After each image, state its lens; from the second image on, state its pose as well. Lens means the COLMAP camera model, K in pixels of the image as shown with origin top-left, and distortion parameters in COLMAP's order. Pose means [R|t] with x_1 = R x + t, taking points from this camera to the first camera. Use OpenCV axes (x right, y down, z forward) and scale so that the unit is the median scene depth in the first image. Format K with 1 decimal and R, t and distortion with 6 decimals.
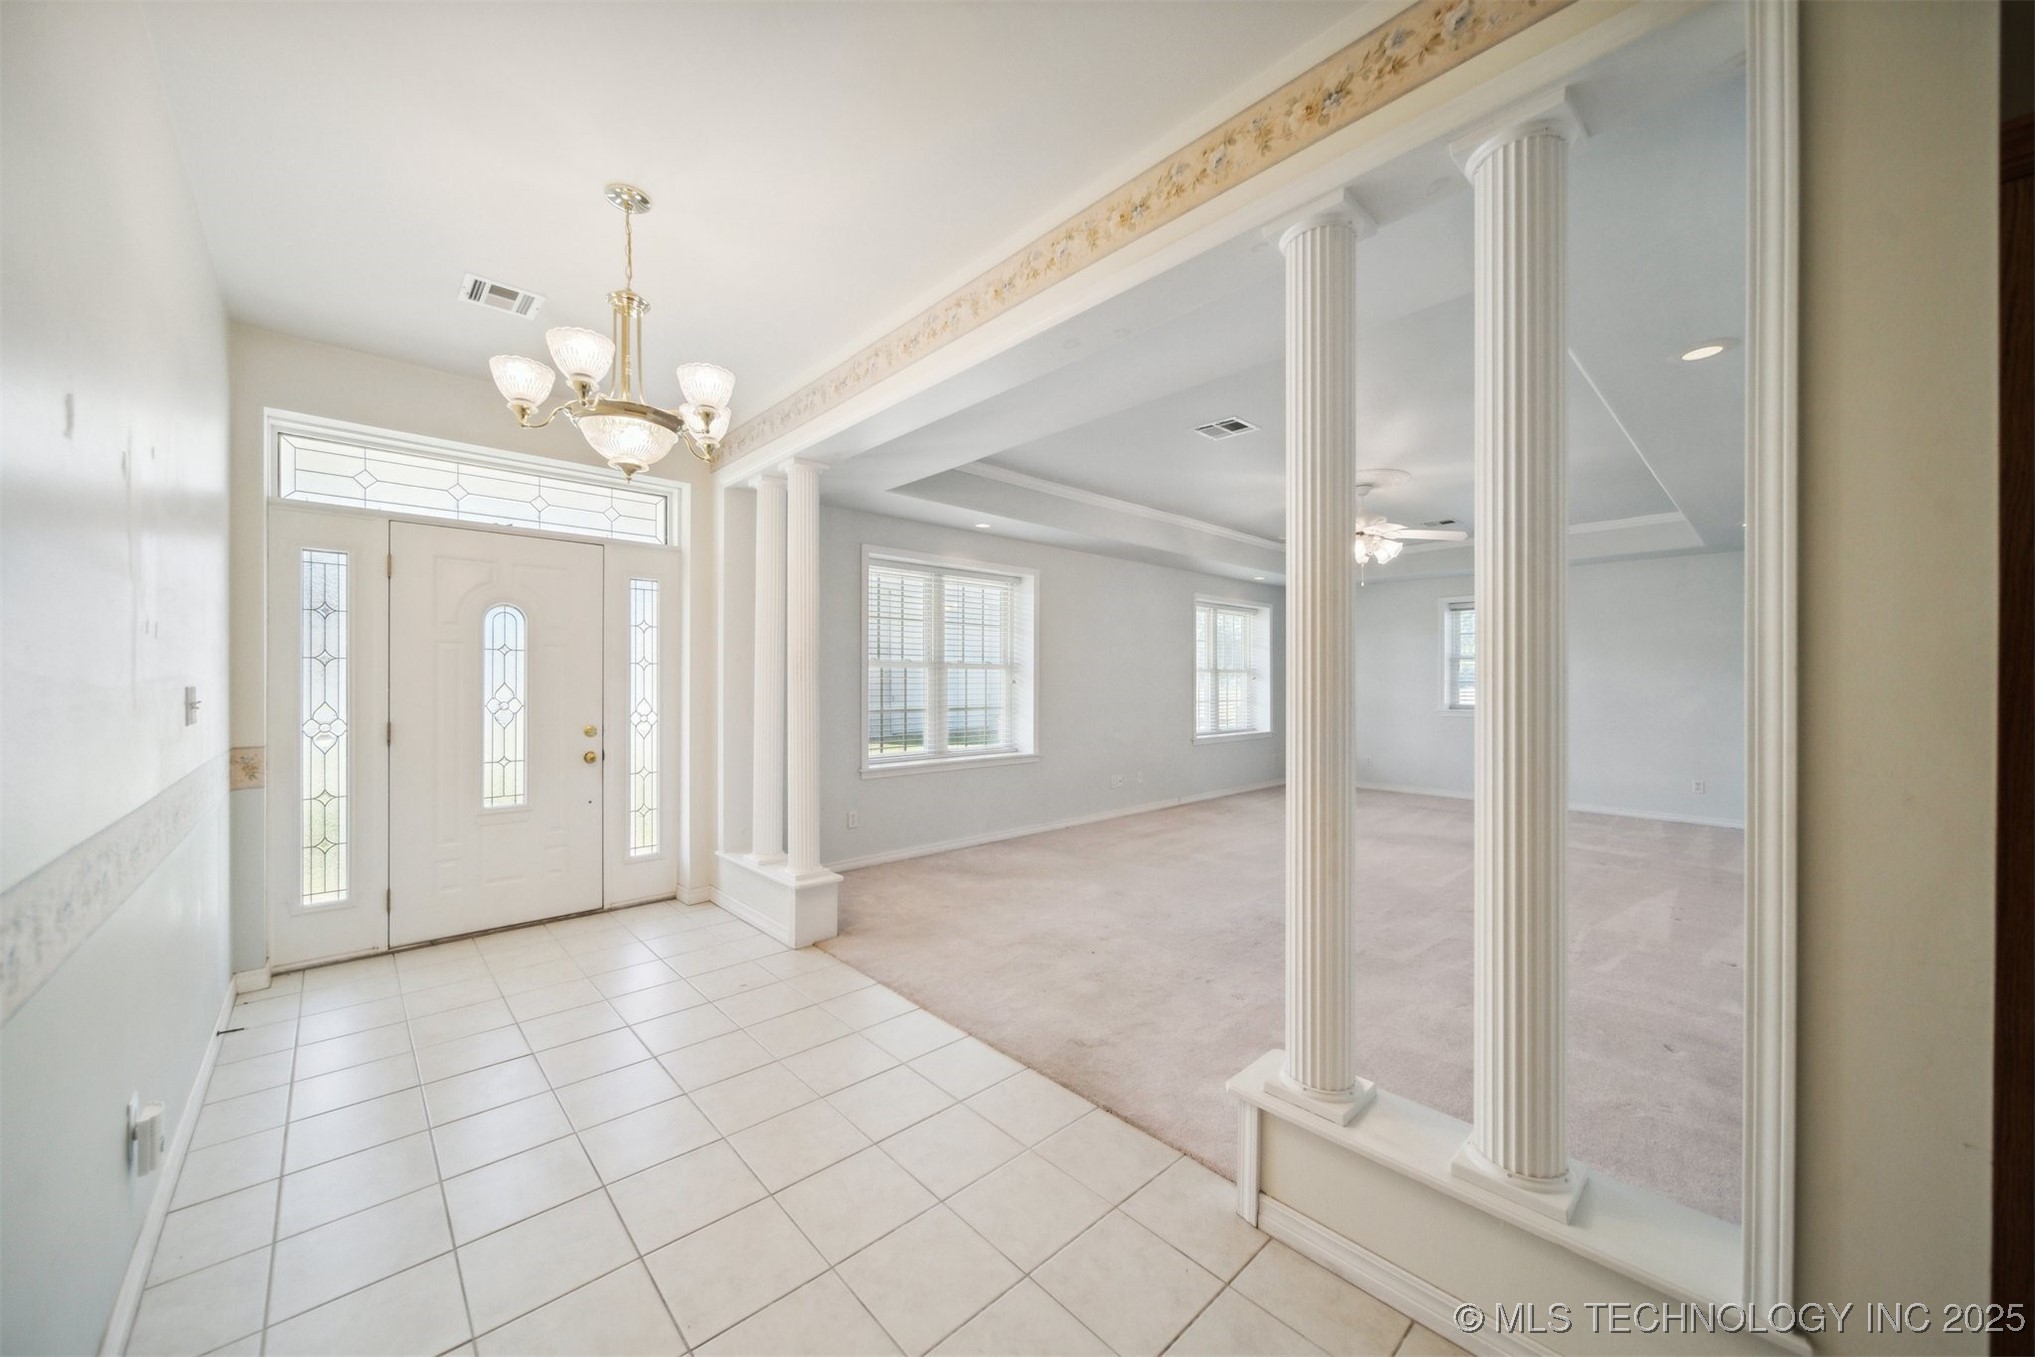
lens RADIAL K [[728.6, 0, 1017.5], [0, 728.6, 678.5], [0, 0, 1]] dist [-0.005937, 0.000092]
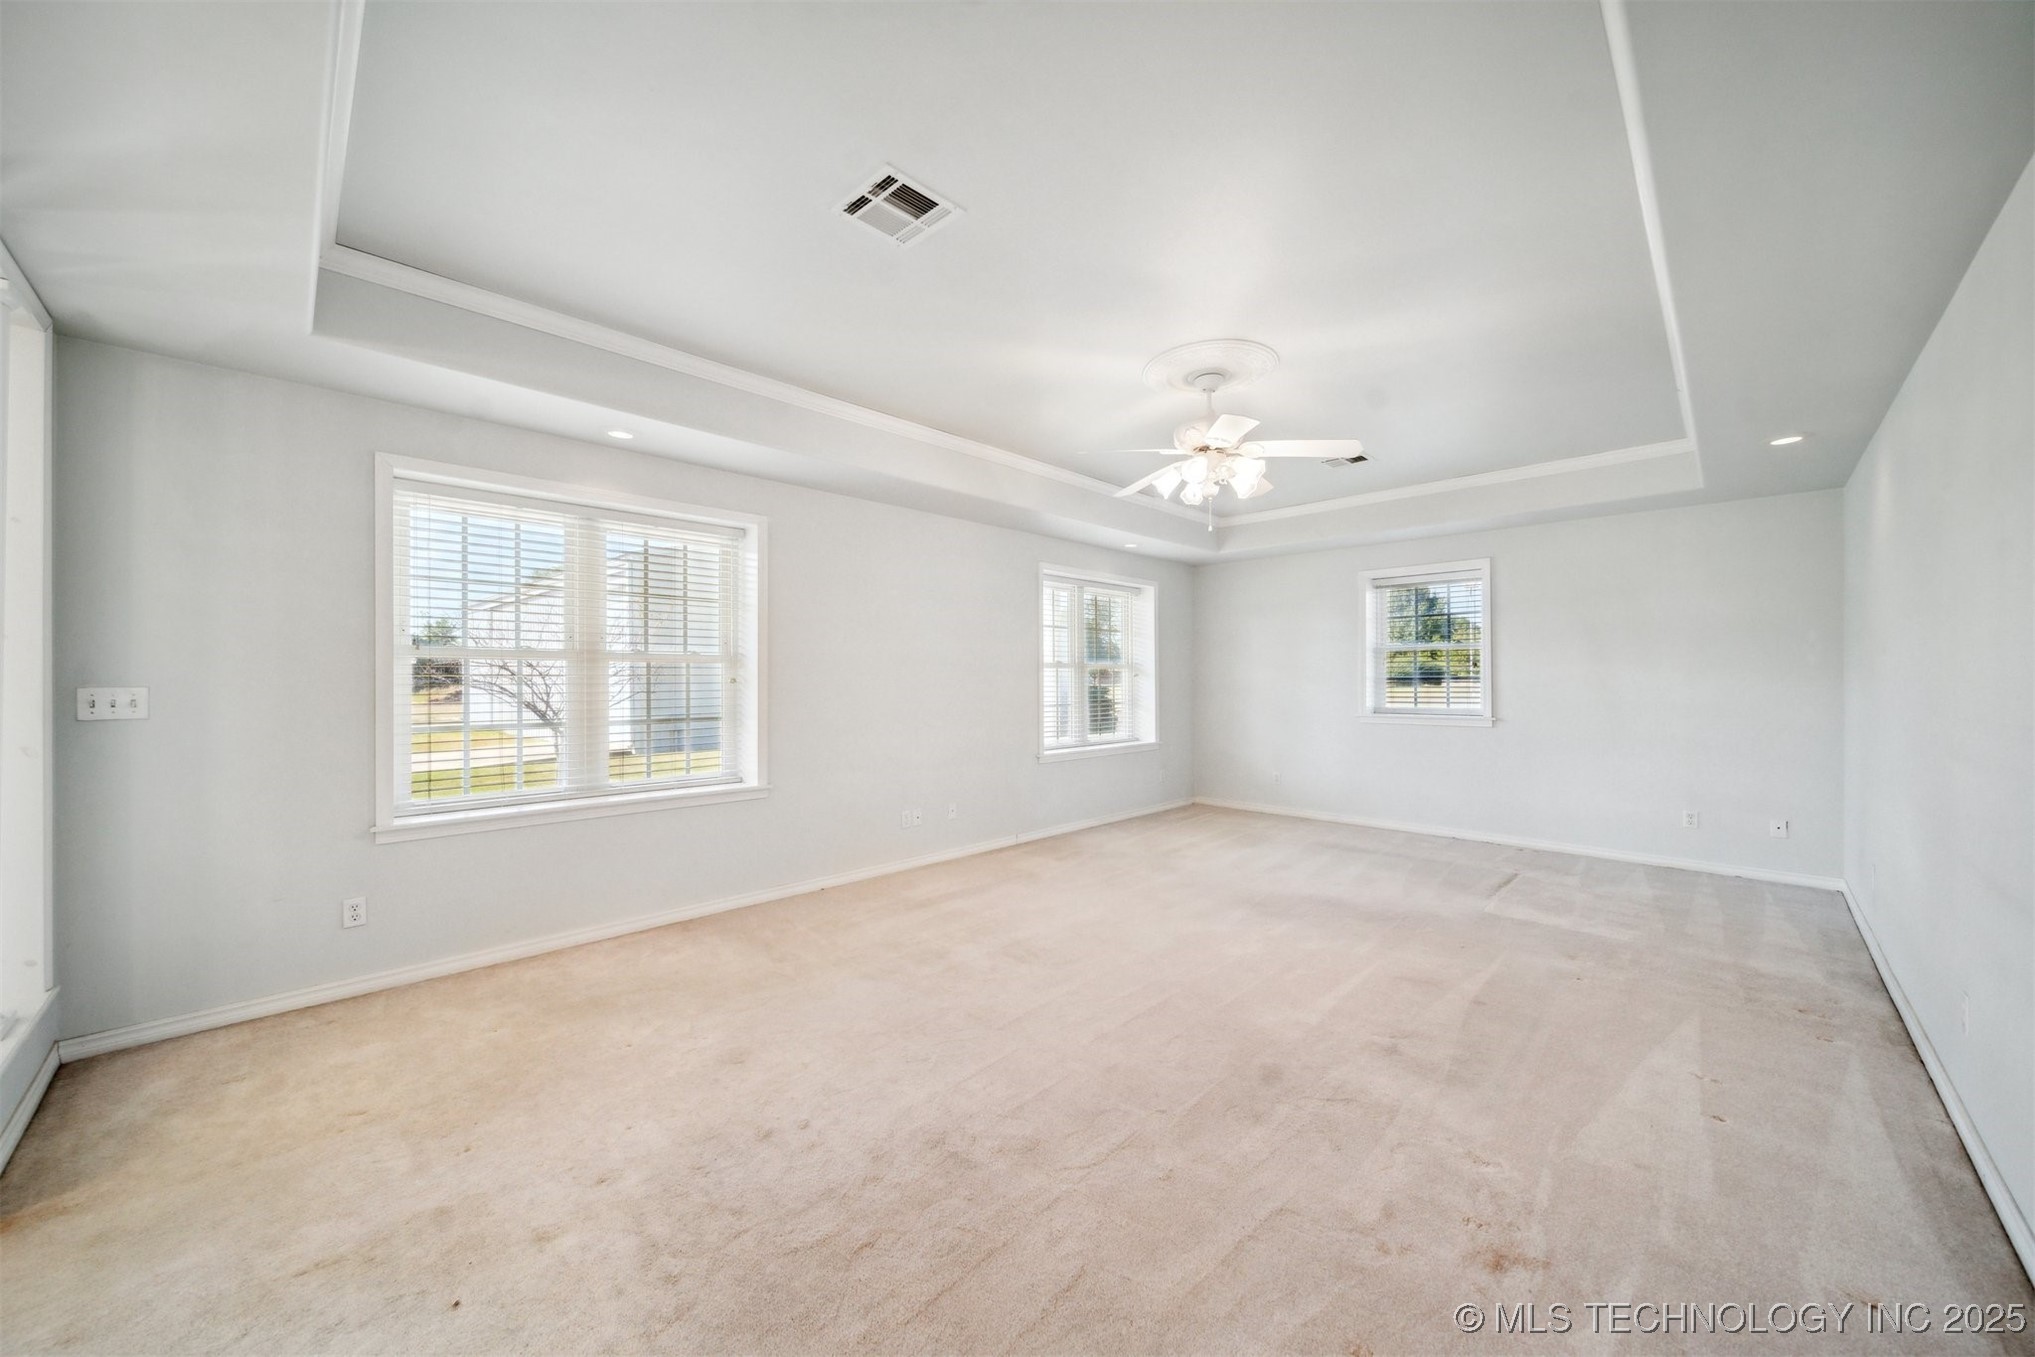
lens RADIAL K [[728.6, 0, 1017.5], [0, 728.6, 678.5], [0, 0, 1]] dist [-0.005937, 0.000092]
pose [[0.999056, -0.003267, 0.043317, 0.325237], [0.003168, 0.999992, 0.002357, 0.002103], [-0.043324, -0.002217, 0.999059, 0.427141]]
